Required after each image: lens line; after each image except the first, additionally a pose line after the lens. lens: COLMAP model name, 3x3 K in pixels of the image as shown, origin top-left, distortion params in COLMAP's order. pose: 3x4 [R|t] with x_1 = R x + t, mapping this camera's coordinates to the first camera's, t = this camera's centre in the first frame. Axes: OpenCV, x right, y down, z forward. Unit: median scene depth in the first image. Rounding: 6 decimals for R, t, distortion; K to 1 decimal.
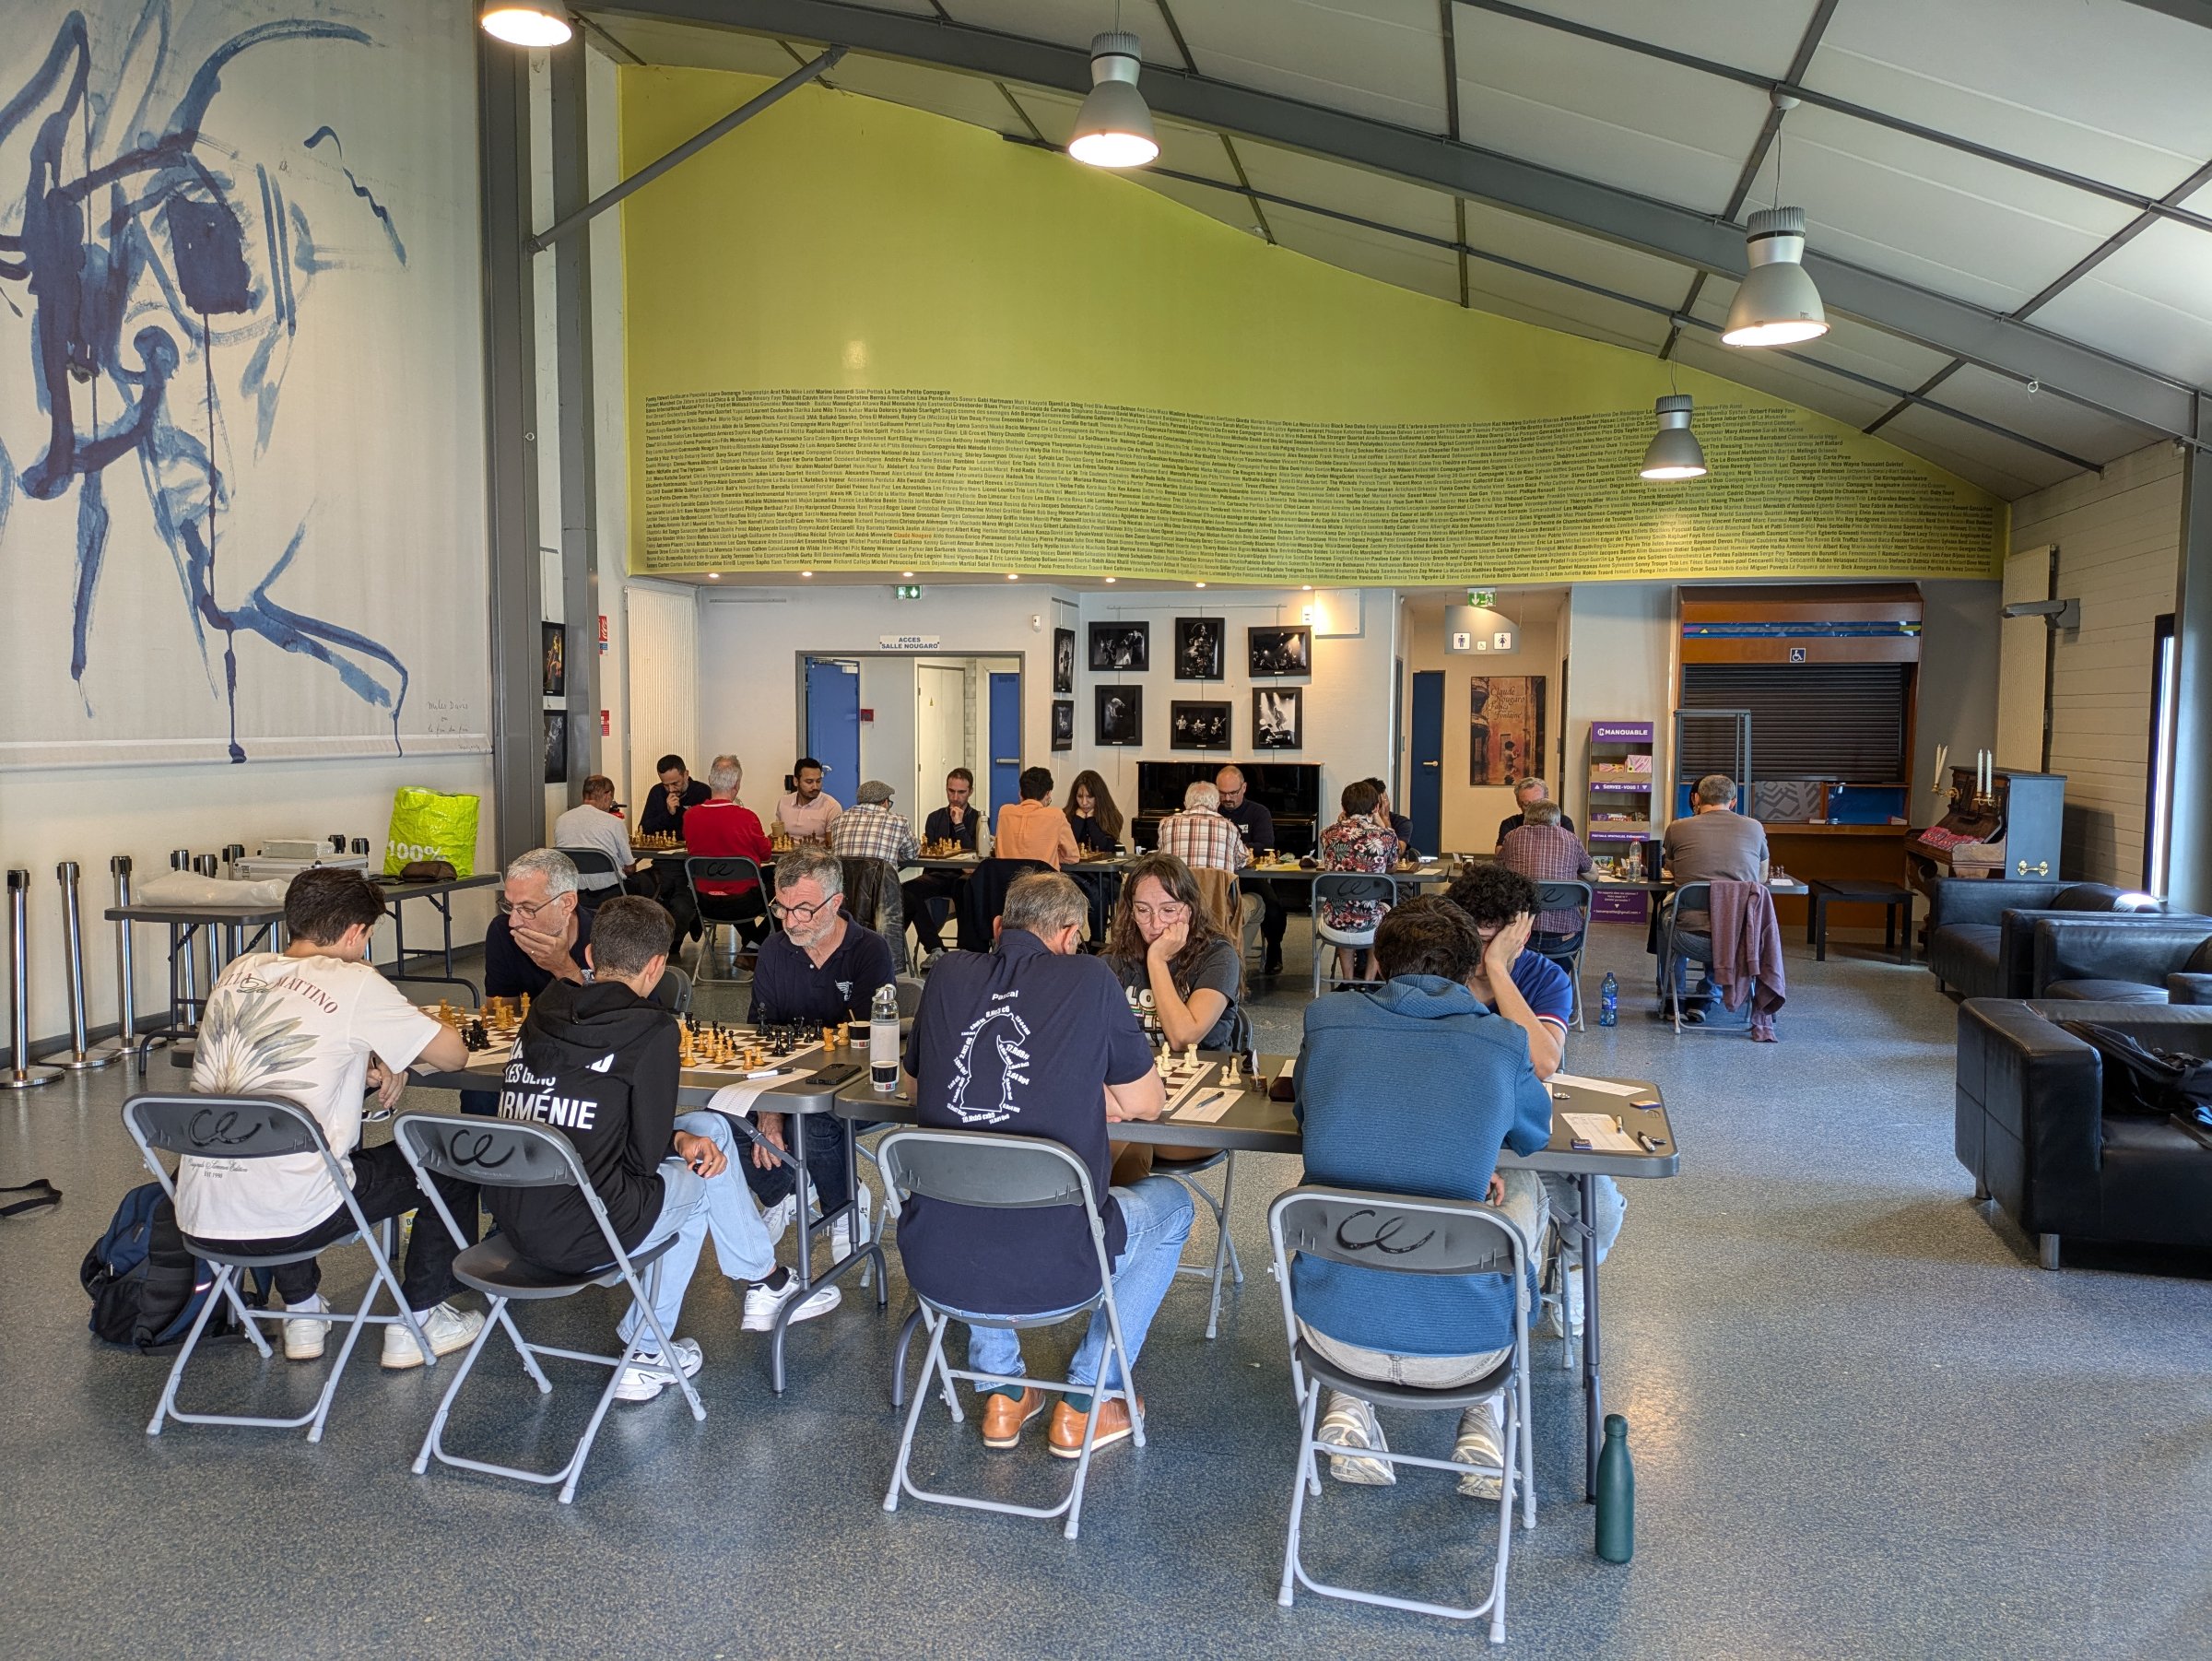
lens RADIAL K [[1635.8, 0, 1111.8], [0, 1635.8, 834.3], [0, 0, 1]] dist [0.021163, -0.013116]
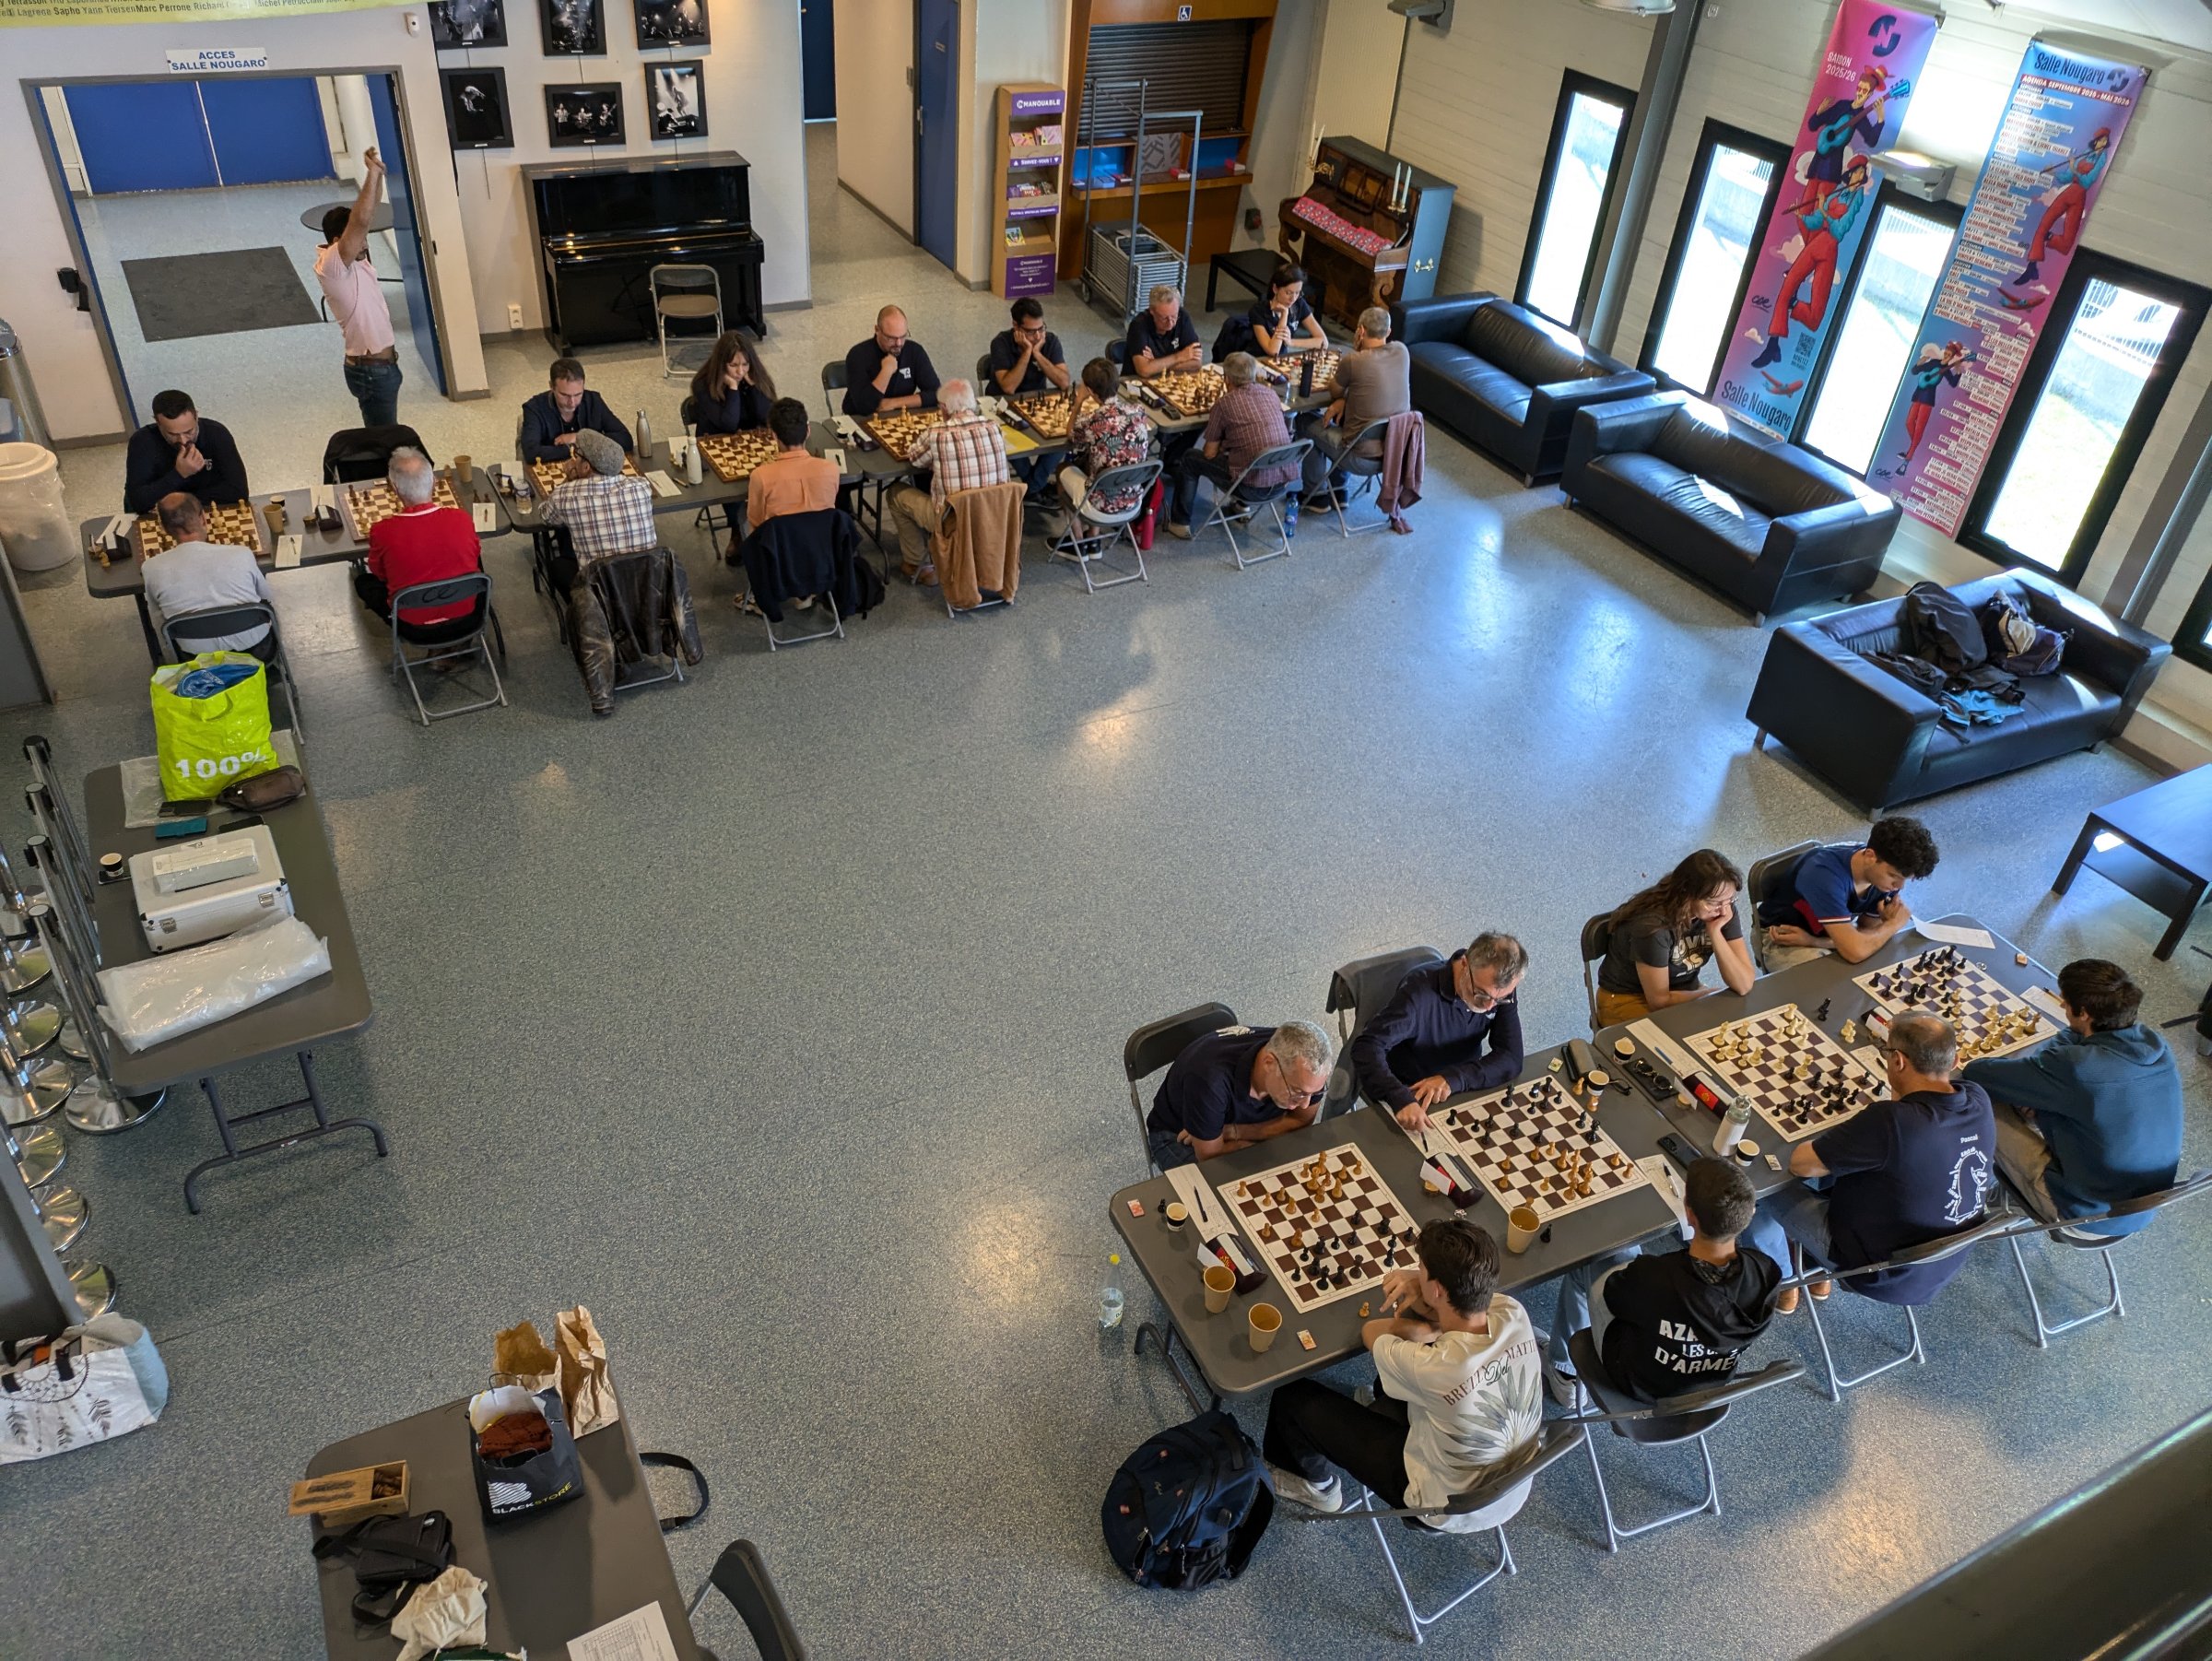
lens RADIAL K [[1635.8, 0, 1072.9], [0, 1635.8, 789.4], [0, 0, 1]] dist [0.021163, -0.013116]
pose [[0.750033, -0.354099, 0.558627, -0.346695], [-0.013418, 0.836292, 0.548119, -0.241784], [-0.661265, -0.418603, 0.622495, 0.186098]]
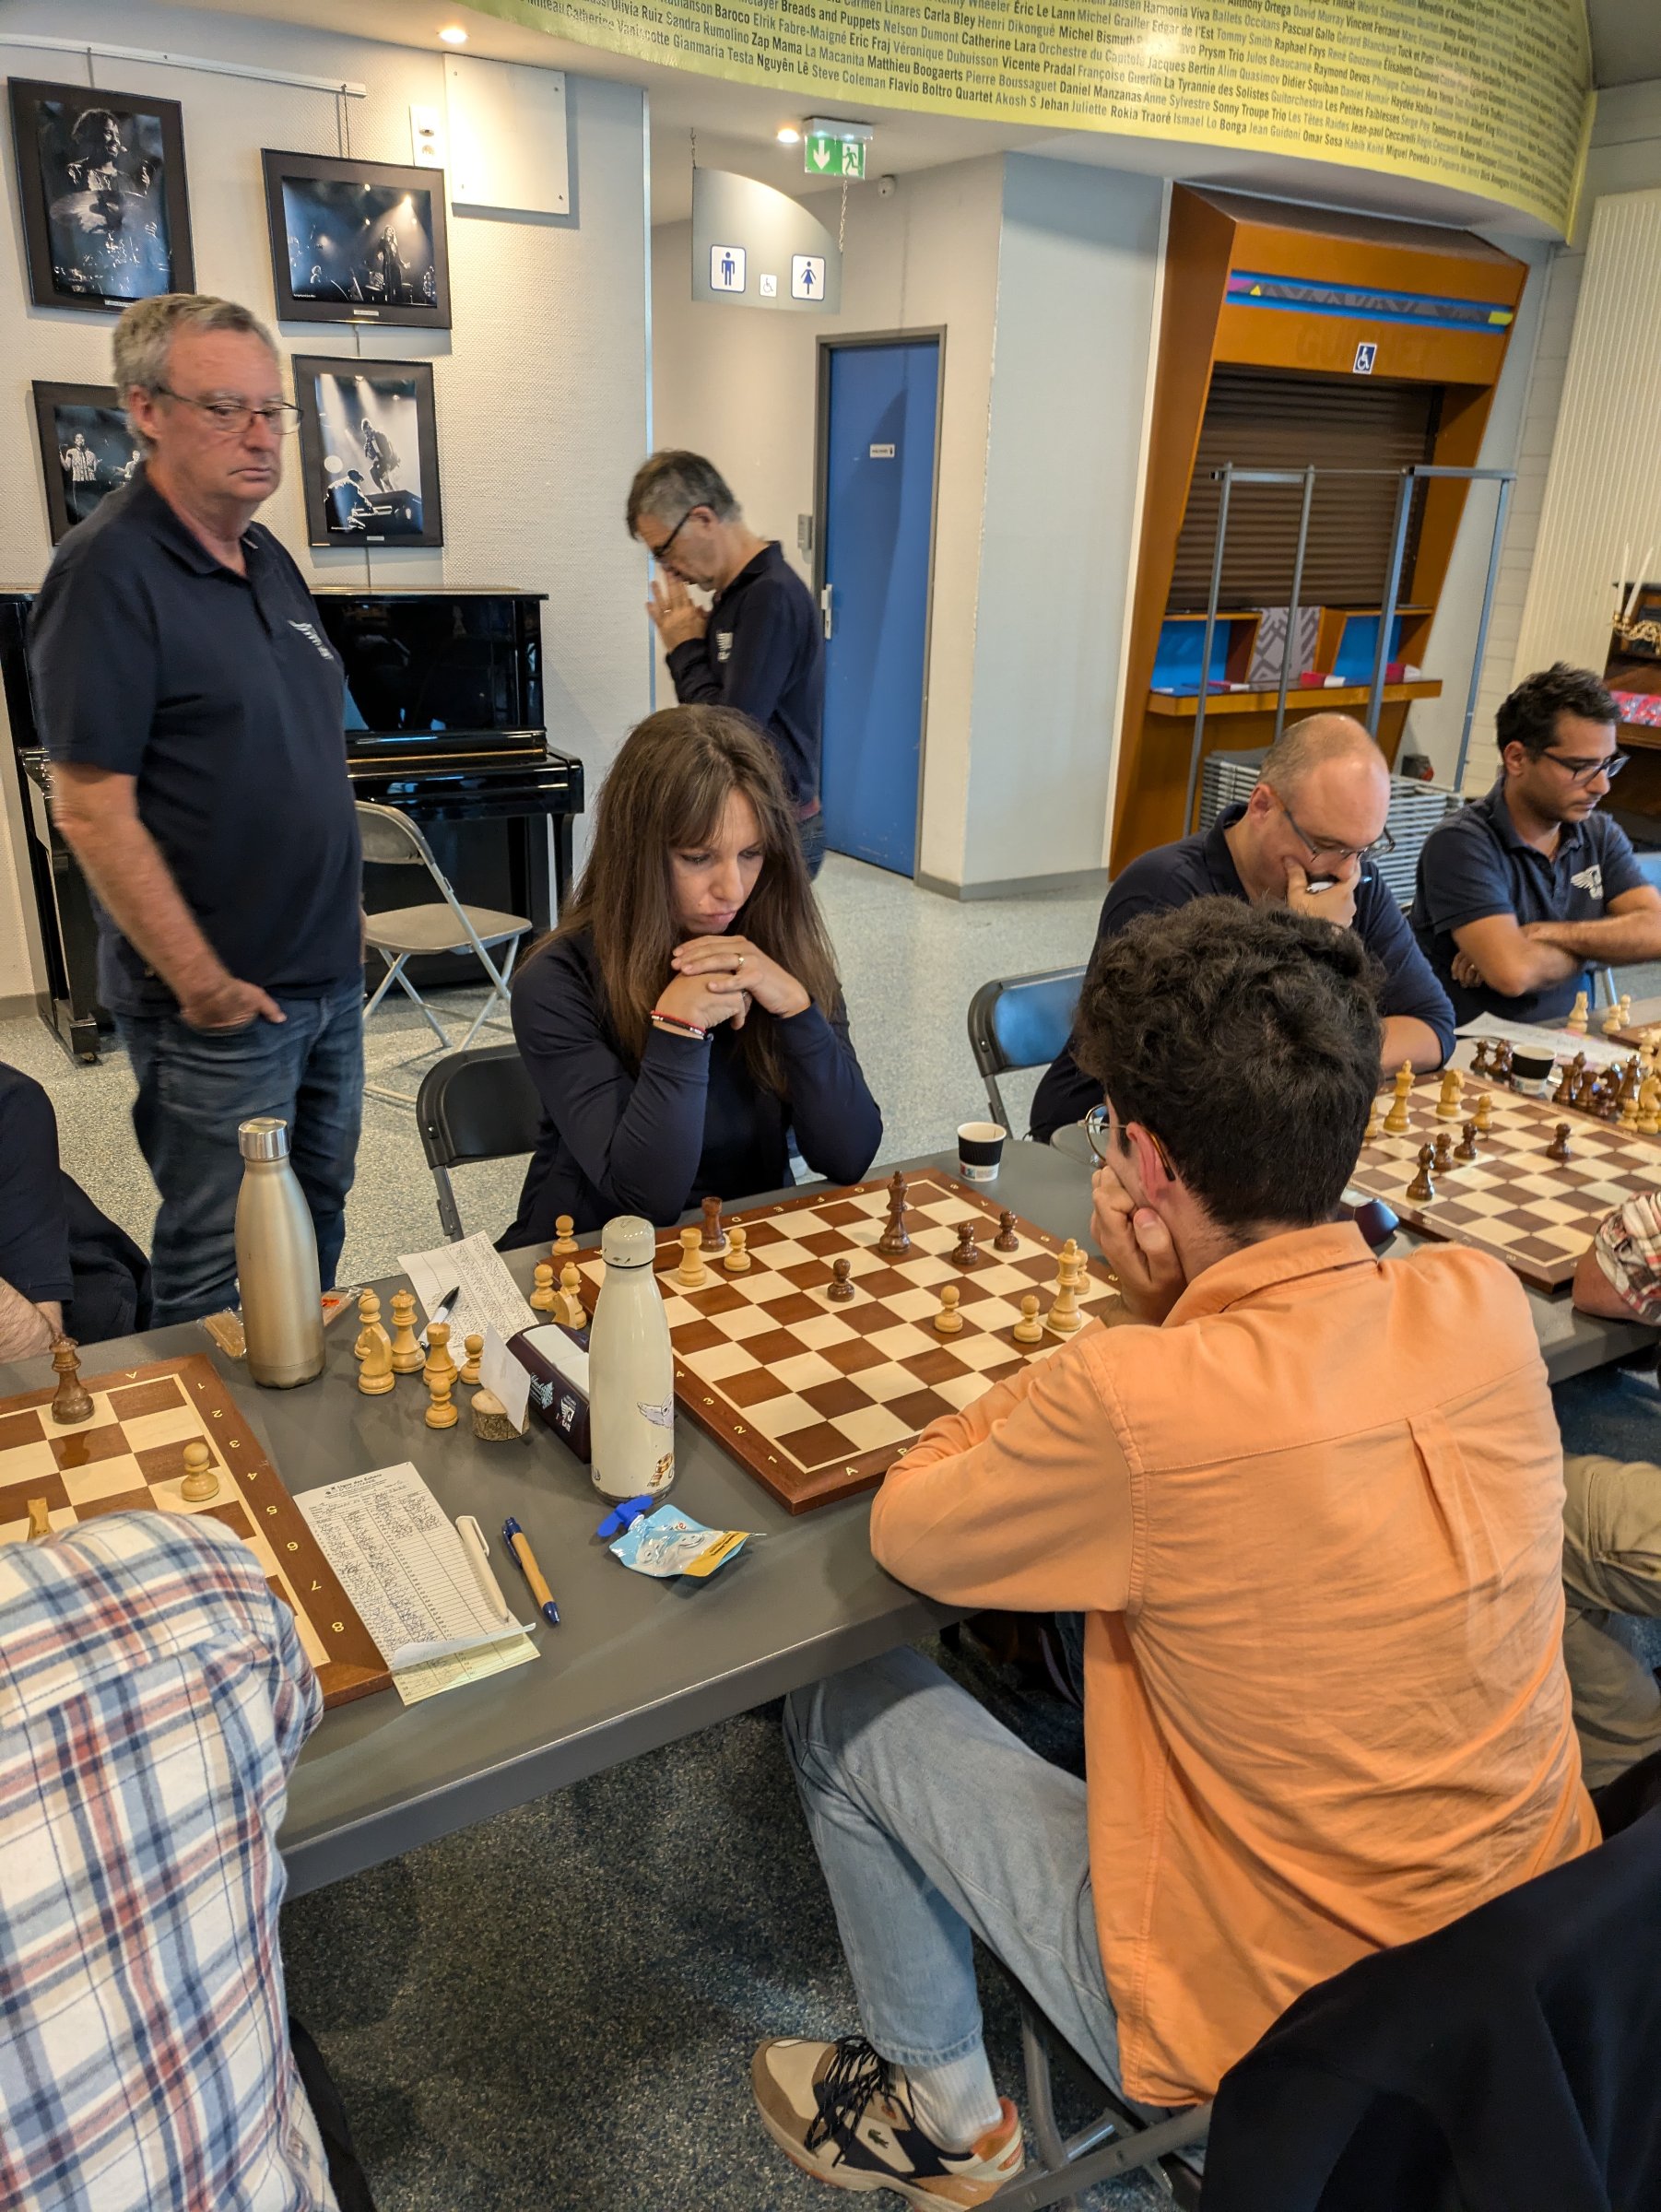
lens RADIAL K [[1635.8, 0, 835.4], [0, 1635.8, 1126.2], [0, 0, 1]] dist [0.021163, -0.013116]
pose [[0.687842, -0.249666, 0.681572, -0.109896], [0.027051, 0.947149, 0.319650, -0.044066], [-0.725356, -0.201432, 0.658243, 0.662261]]
